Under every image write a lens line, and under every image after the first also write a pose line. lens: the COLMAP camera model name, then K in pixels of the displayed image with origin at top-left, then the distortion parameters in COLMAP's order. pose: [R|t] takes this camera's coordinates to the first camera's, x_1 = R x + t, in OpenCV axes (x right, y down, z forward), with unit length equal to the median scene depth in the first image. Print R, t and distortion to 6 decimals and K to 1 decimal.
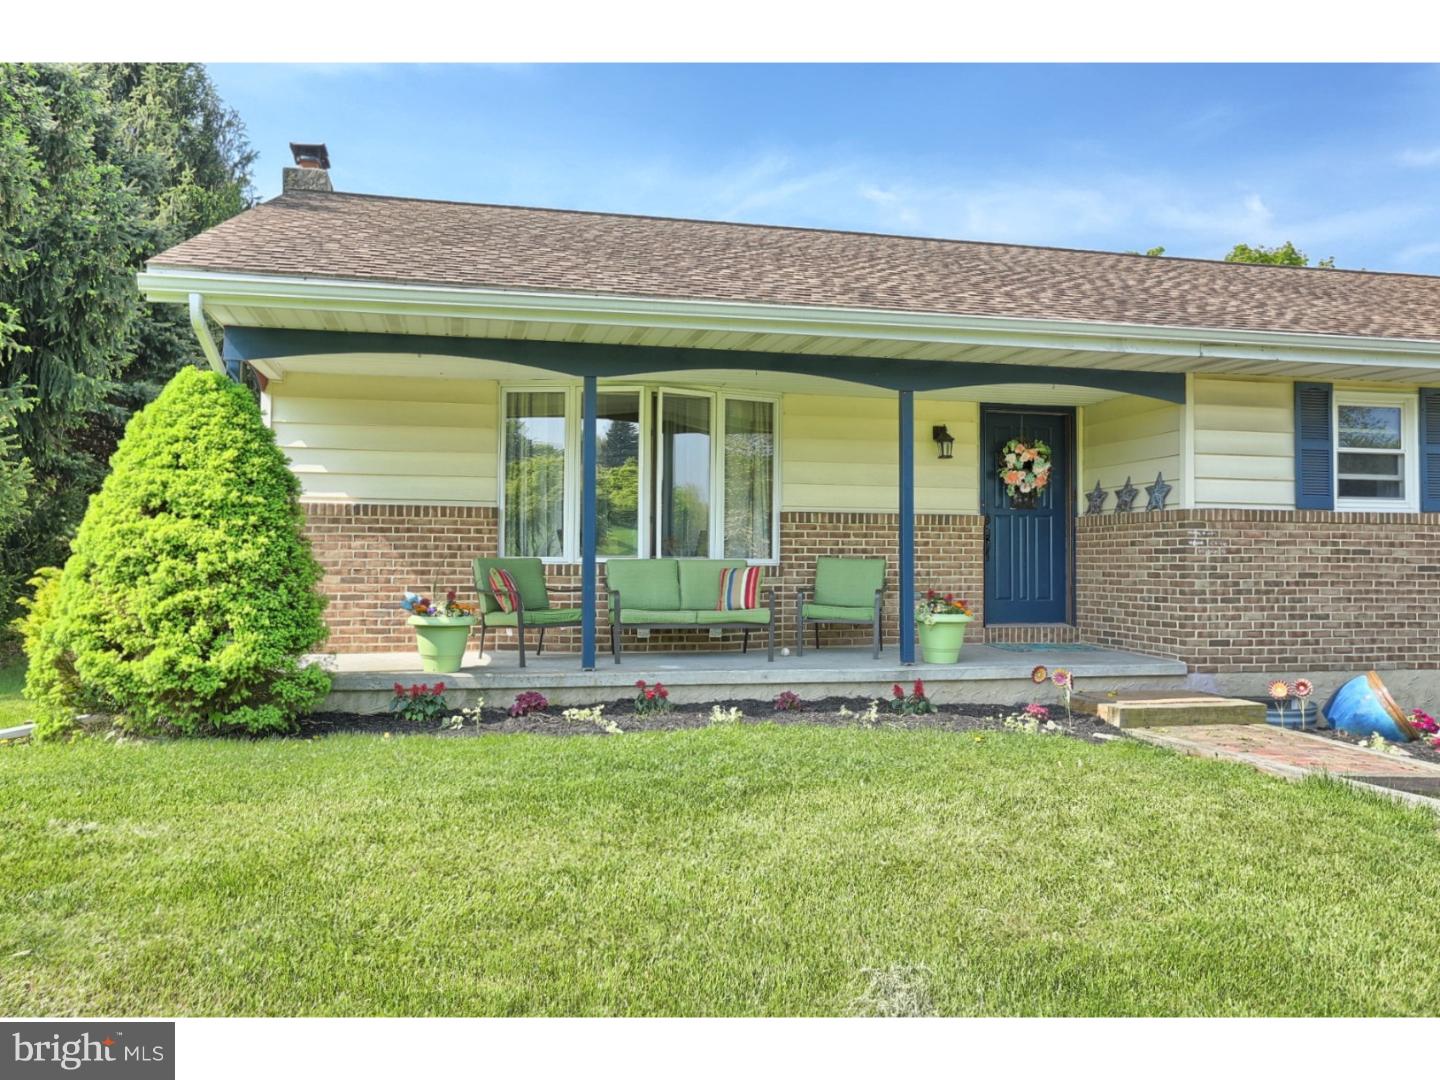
lens RADIAL K [[1053.7, 0, 720.0], [0, 1053.7, 540.0], [0, 0, 1]] dist [0.002461, 0.000784]
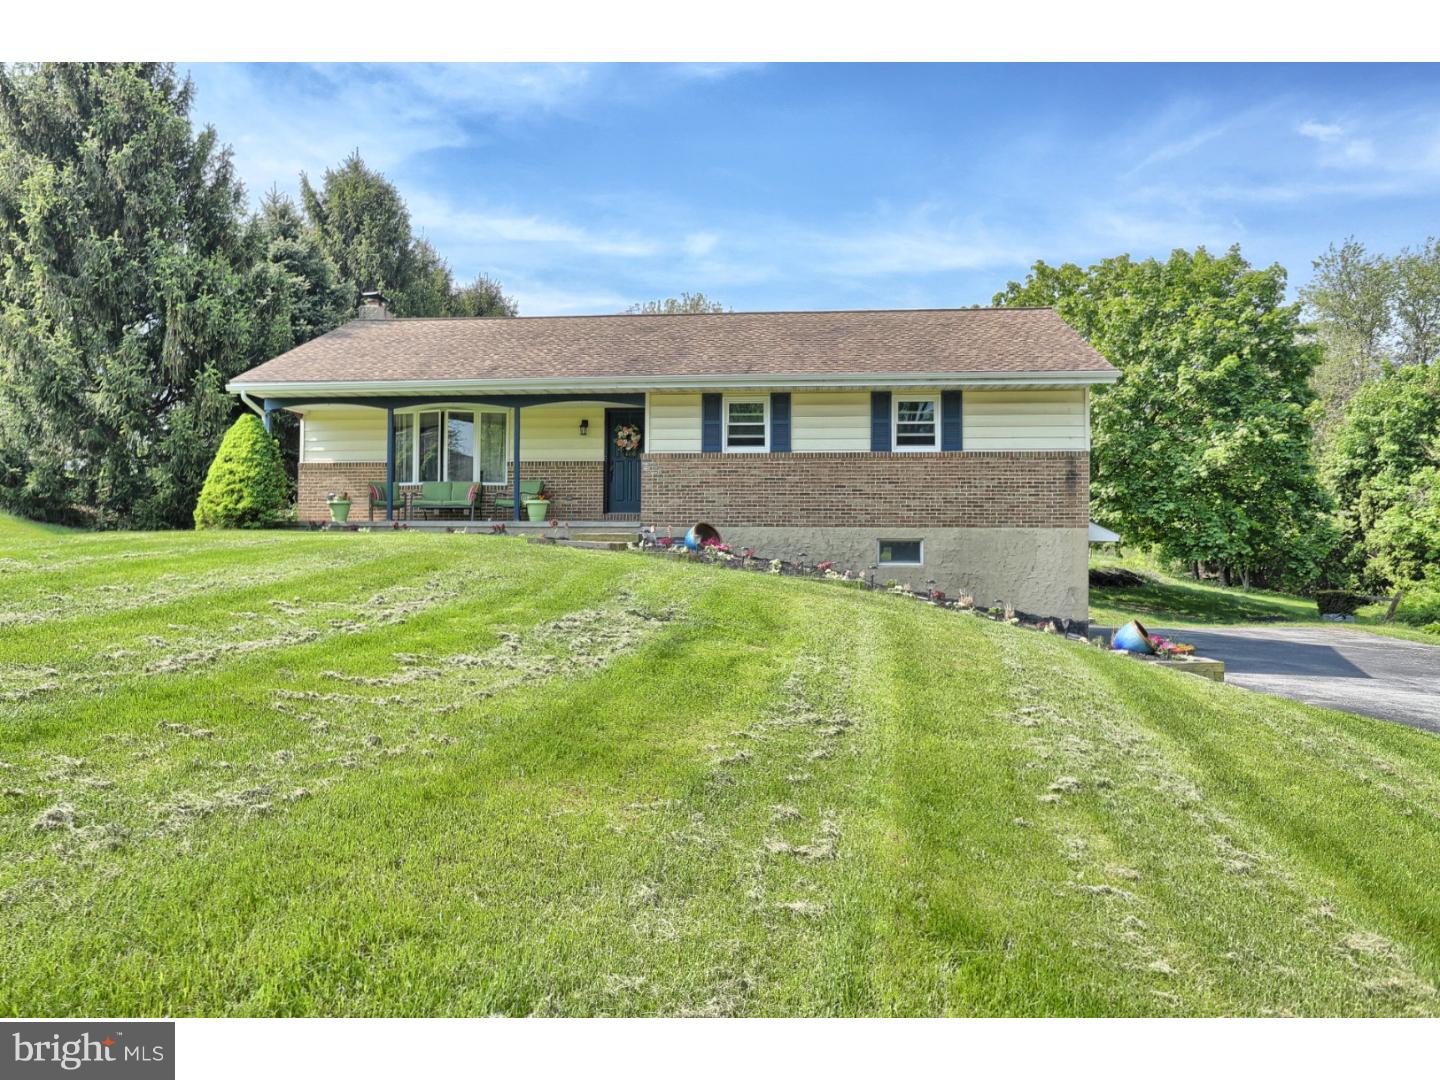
lens RADIAL K [[1089.9, 0, 720.0], [0, 1089.9, 540.0], [0, 0, 1]] dist [0.062802, 0.075563]
pose [[0.940899, -0.006060, -0.338634, 1.364227], [0.009116, 0.999931, 0.007437, 0.136965], [0.338566, -0.010084, 0.940889, -1.123360]]
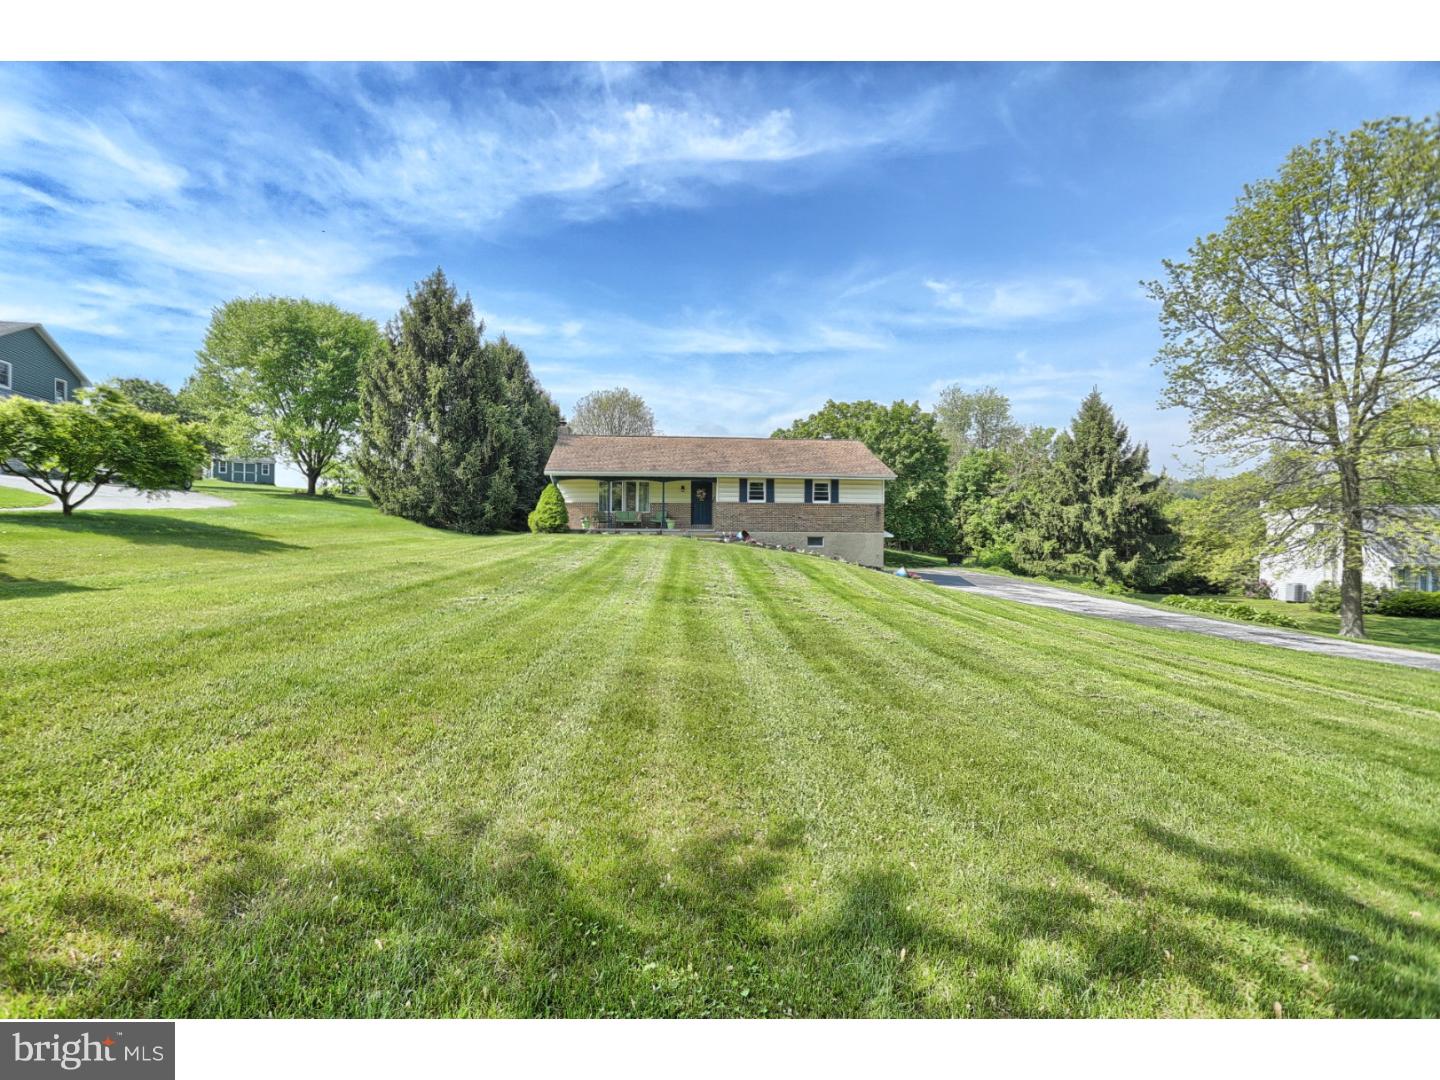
lens RADIAL K [[691.8, 0, 720.0], [0, 691.8, 540.0], [0, 0, 1]] dist [0.112025, 0.000000]
pose [[0.990356, 0.001352, -0.138542, 0.961359], [0.004058, 0.999240, 0.038759, 0.027799], [0.138490, -0.038947, 0.989598, -2.624572]]
